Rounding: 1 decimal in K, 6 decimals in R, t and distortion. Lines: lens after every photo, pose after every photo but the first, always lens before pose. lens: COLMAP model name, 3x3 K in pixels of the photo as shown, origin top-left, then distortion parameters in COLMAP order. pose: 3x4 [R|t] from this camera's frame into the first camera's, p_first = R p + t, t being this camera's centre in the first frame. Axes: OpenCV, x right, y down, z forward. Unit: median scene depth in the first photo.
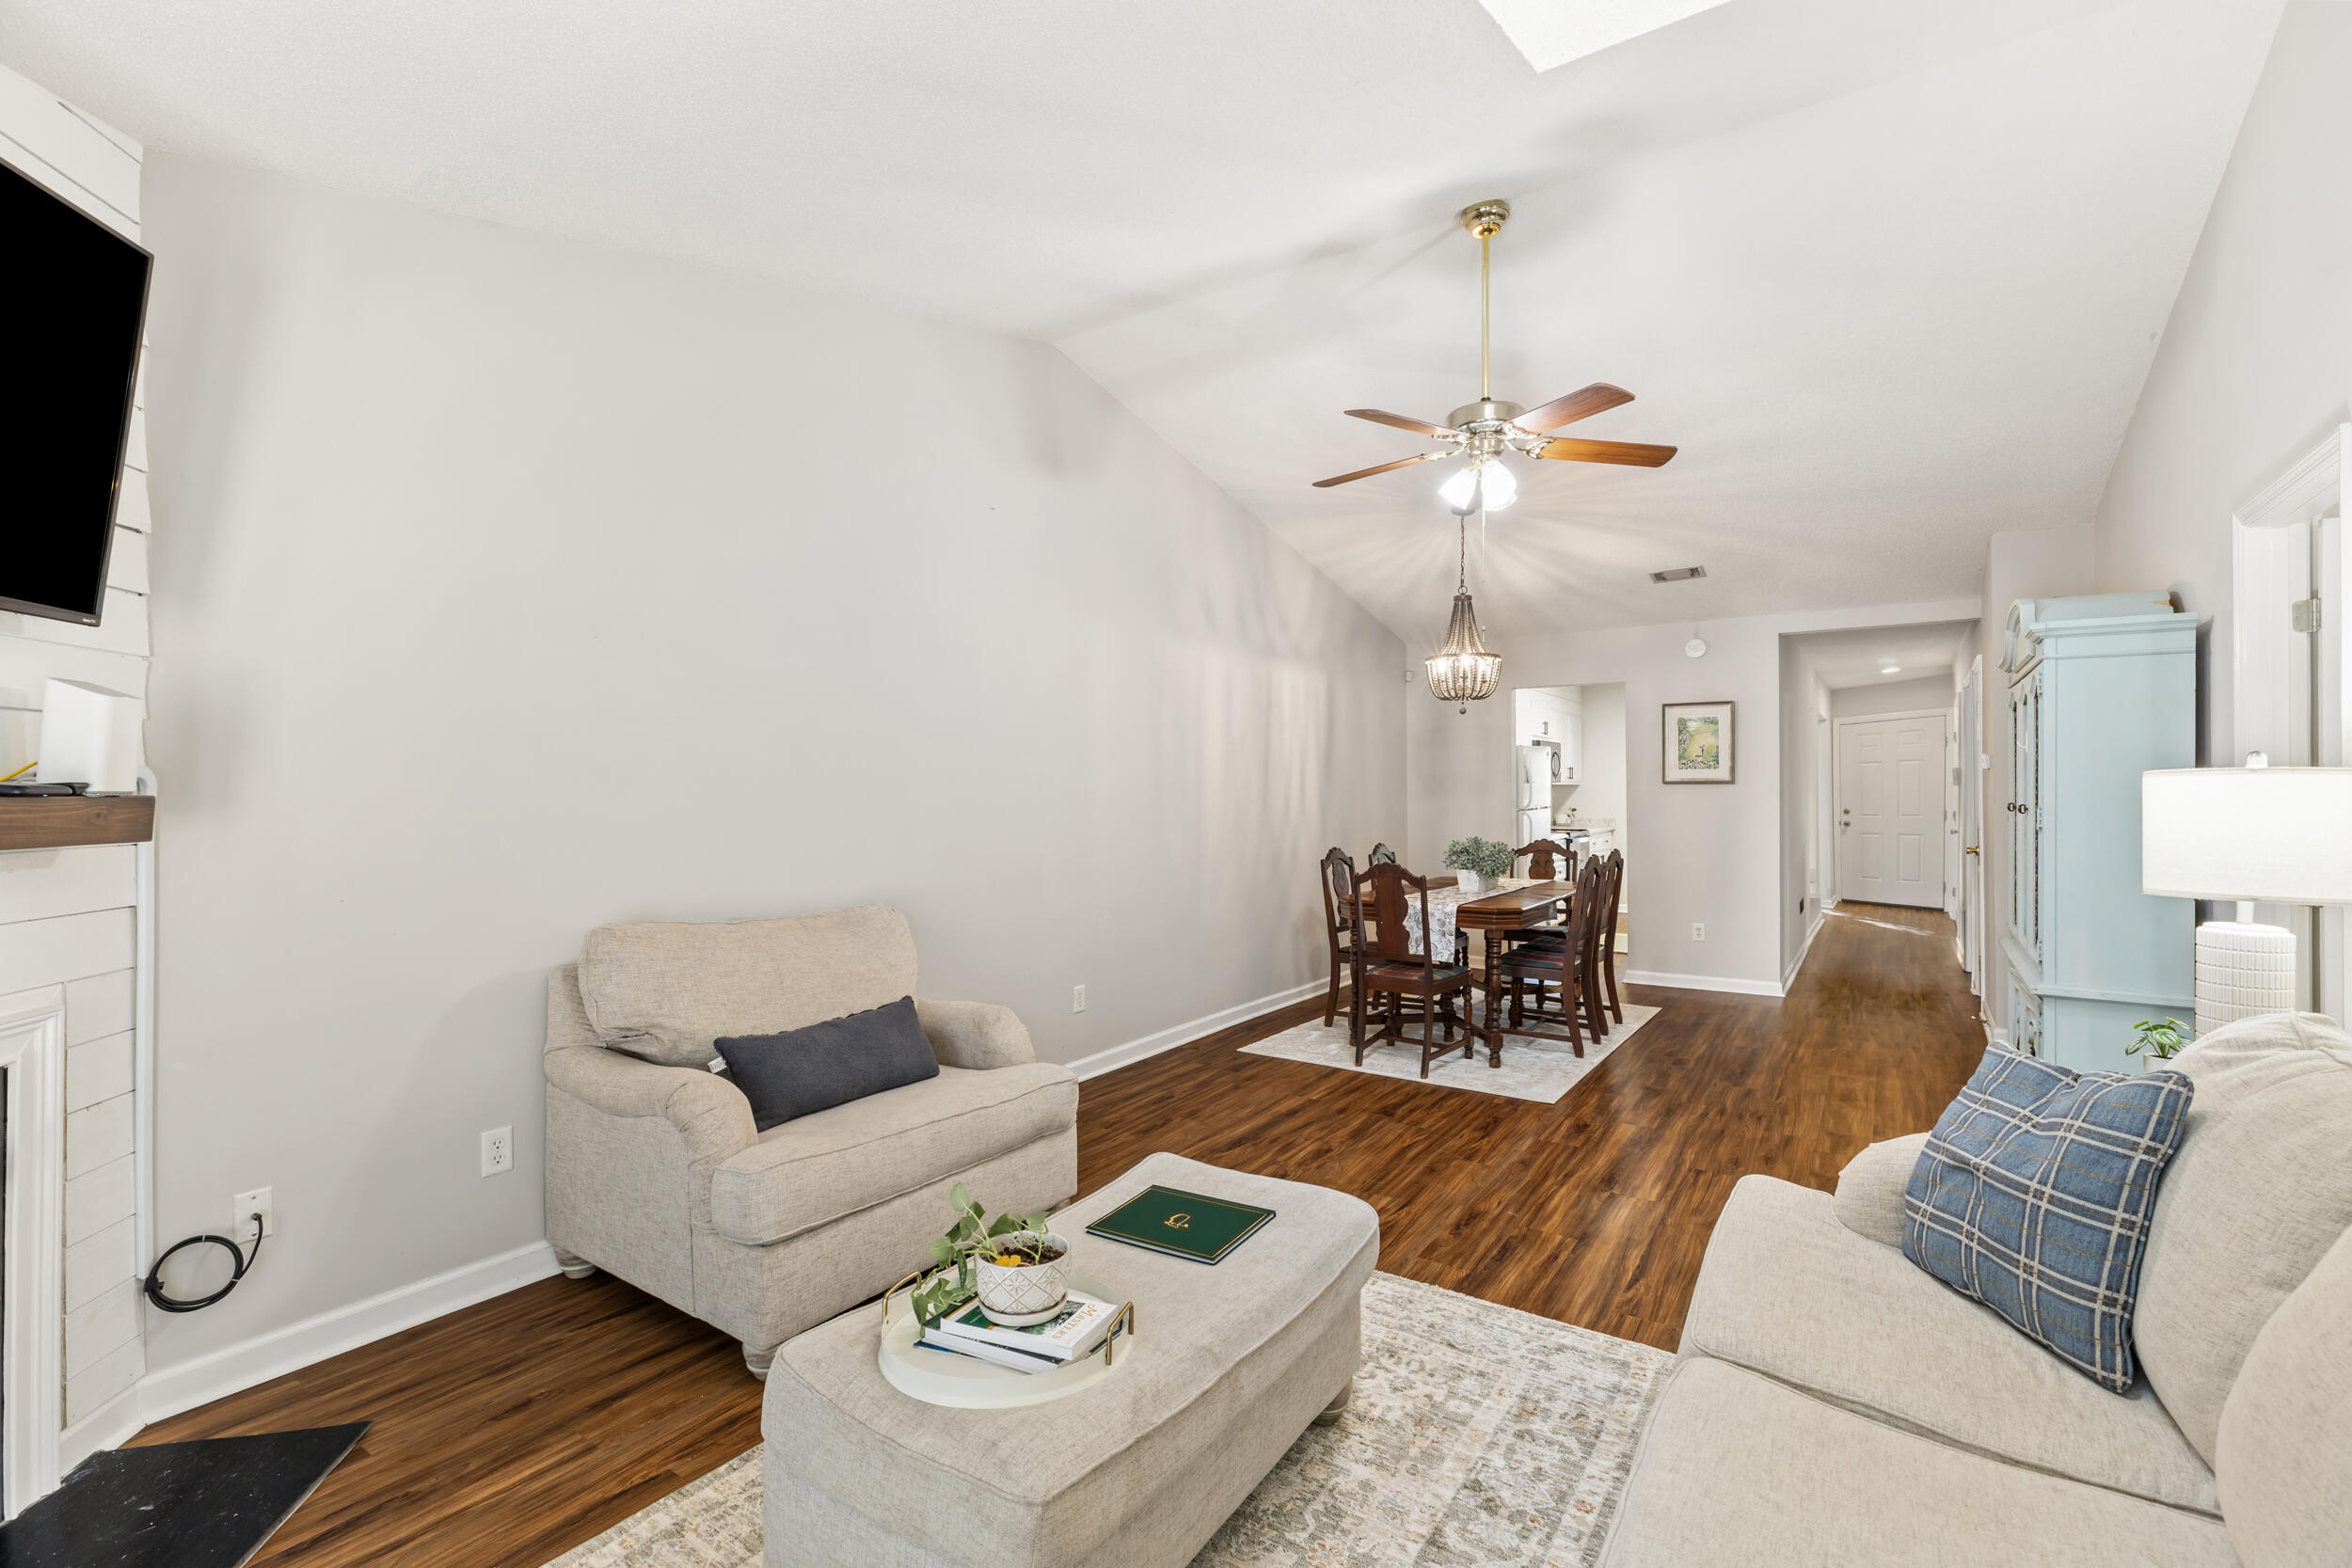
lens RADIAL K [[1056.7, 0, 1198.0], [0, 1056.7, 778.2], [0, 0, 1]] dist [0.007820, -0.000037]
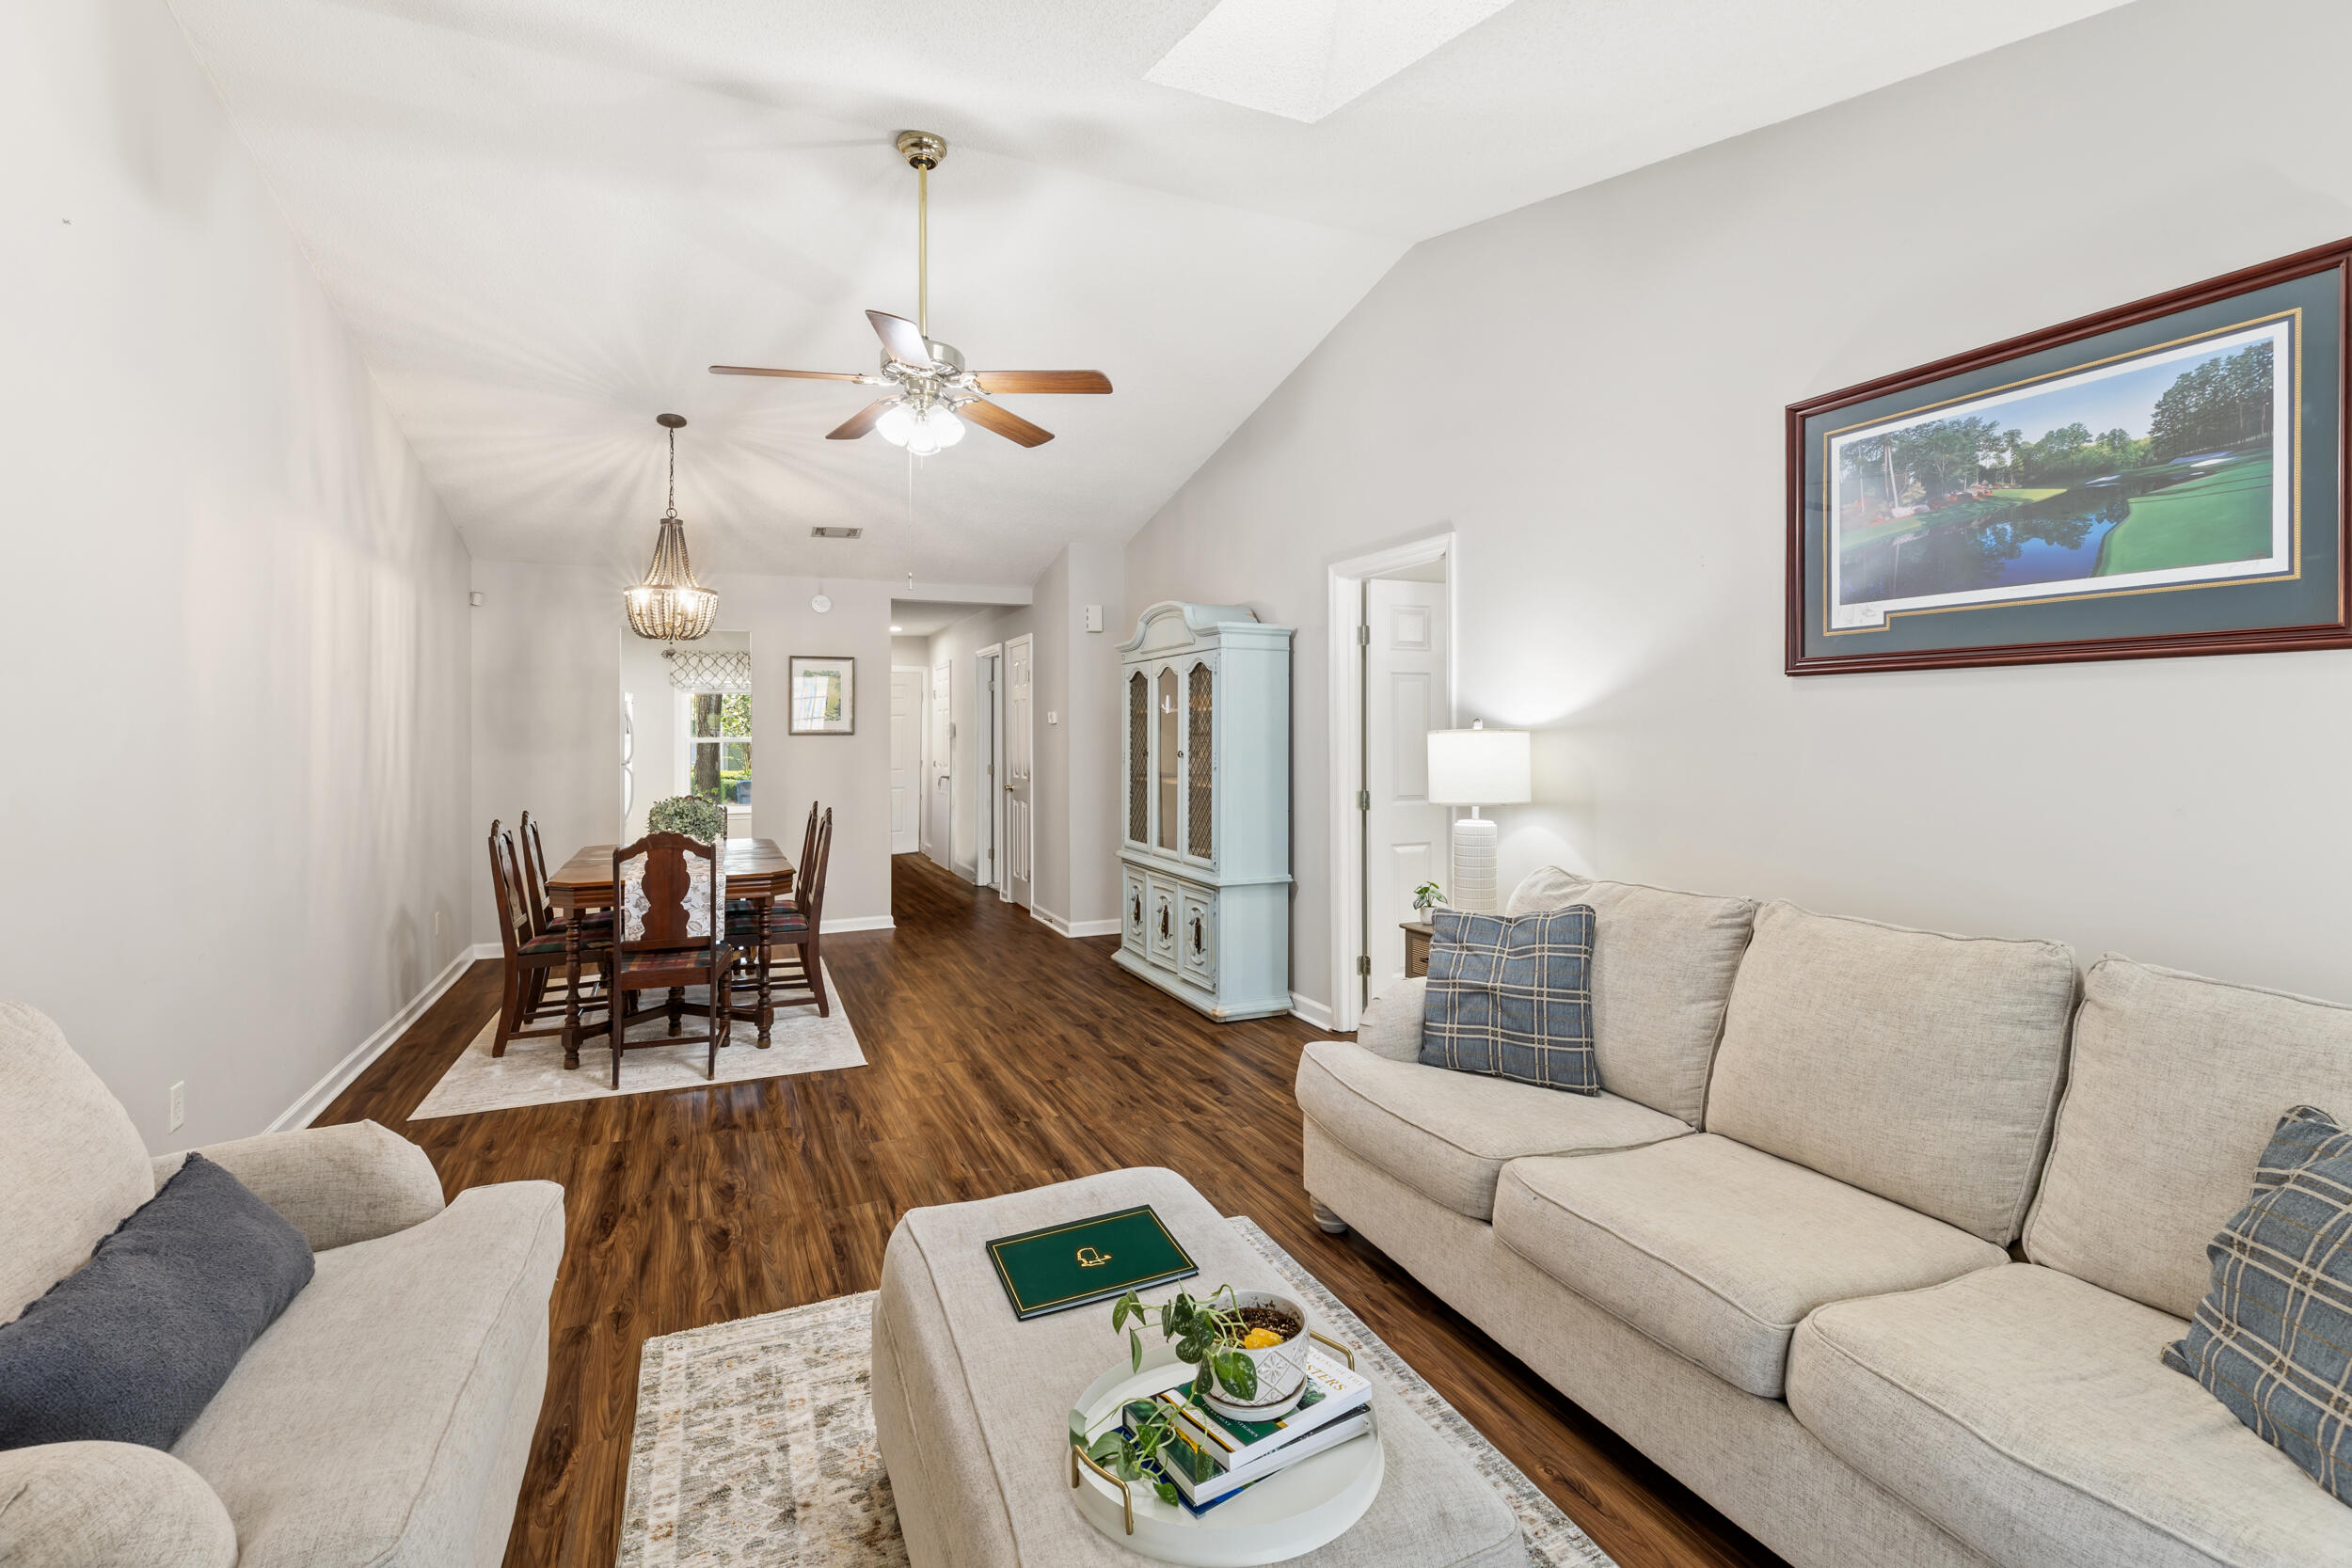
lens RADIAL K [[1056.7, 0, 1188.5], [0, 1056.7, 722.3], [0, 0, 1]] dist [0.007820, -0.000037]
pose [[0.538658, 0.008863, 0.842478, -0.367807], [-0.004880, 0.999961, -0.007400, -0.002199], [-0.842510, -0.000125, 0.538680, 0.253054]]
